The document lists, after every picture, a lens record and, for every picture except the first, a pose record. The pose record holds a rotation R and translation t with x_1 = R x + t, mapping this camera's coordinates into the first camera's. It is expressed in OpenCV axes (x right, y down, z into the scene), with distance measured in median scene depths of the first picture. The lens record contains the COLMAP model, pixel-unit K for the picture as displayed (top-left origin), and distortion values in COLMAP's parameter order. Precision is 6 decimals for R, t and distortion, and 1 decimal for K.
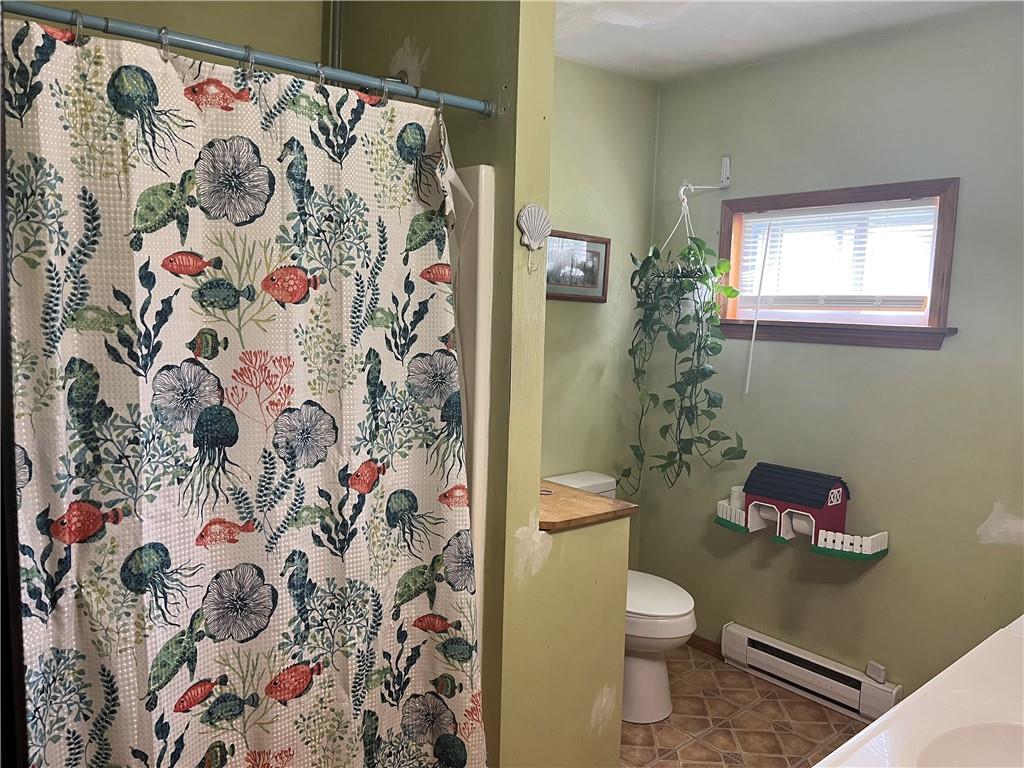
lens RADIAL K [[774.9, 0, 512.9], [0, 774.9, 385.2], [0, 0, 1]] dist [0.002575, -0.006609]
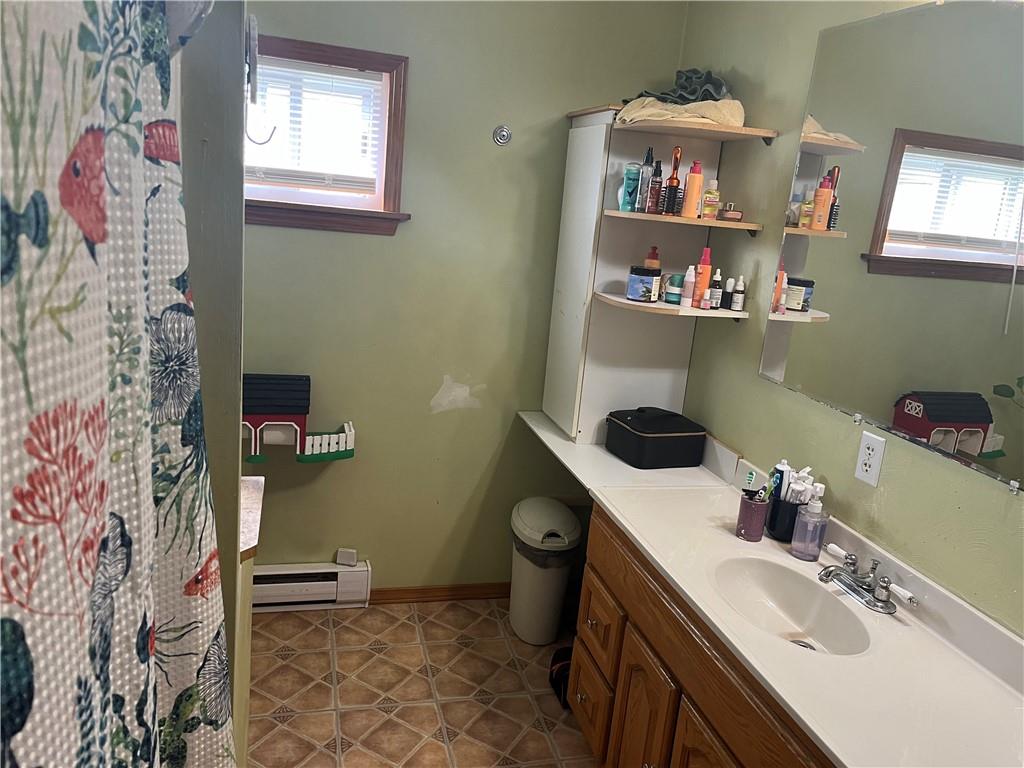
lens RADIAL K [[774.9, 0, 513.4], [0, 774.9, 384.2], [0, 0, 1]] dist [0.002575, -0.006609]
pose [[0.422467, -0.197054, 0.884698, -0.312800], [0.009990, 0.977034, 0.212850, -0.069835], [-0.906323, -0.081084, 0.414733, 0.428854]]
